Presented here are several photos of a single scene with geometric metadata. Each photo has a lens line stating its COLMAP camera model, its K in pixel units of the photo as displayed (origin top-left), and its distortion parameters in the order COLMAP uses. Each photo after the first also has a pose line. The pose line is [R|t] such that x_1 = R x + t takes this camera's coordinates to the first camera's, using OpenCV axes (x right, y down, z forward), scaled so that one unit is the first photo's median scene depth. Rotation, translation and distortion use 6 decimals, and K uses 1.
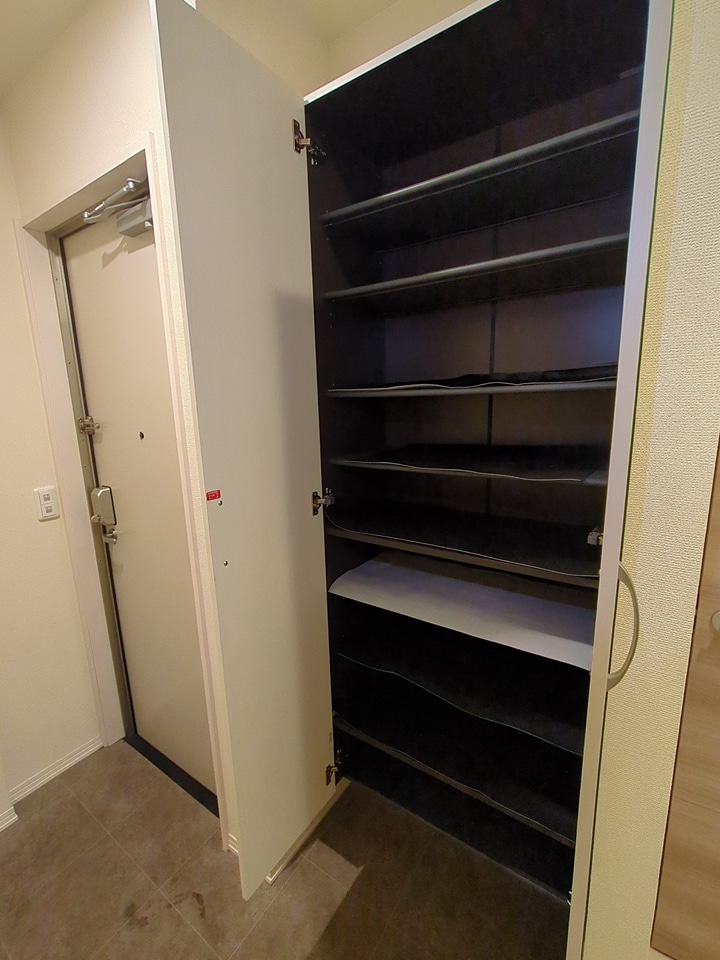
lens RADIAL K [[429.3, 0, 360.0], [0, 429.3, 480.0], [0, 0, 1]] dist [0.002784, 0.000436]
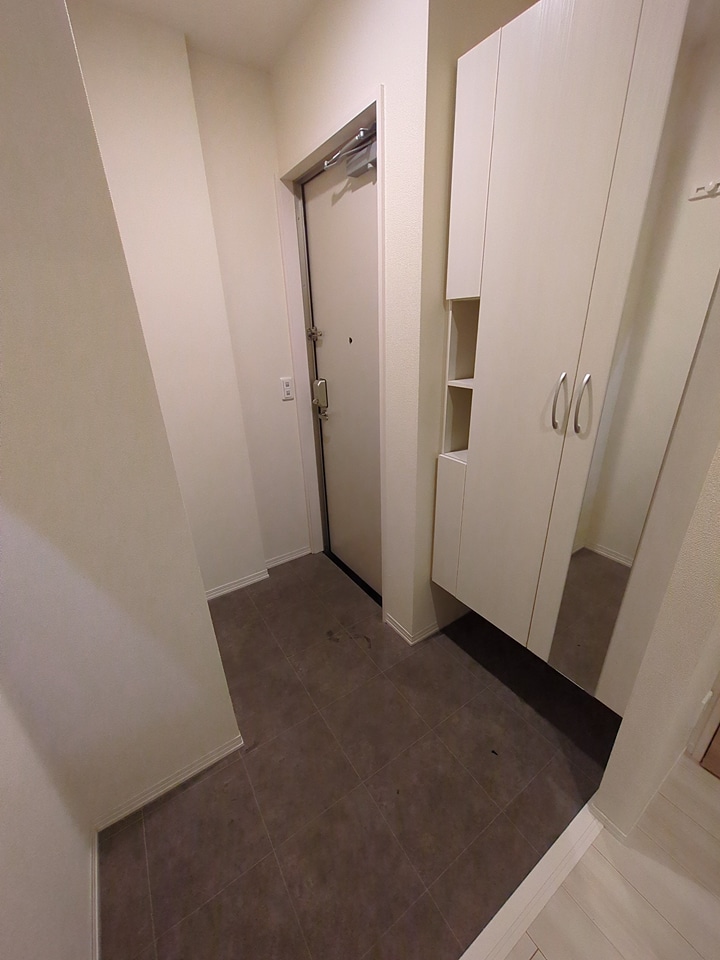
lens RADIAL K [[378.6, 0, 360.0], [0, 378.6, 480.0], [0, 0, 1]] dist [-0.000655, -0.000230]
pose [[0.925910, 0.143692, -0.349348, 0.010235], [-0.067562, 0.972907, 0.221104, 0.060433], [0.371654, -0.181120, 0.910532, -0.173554]]
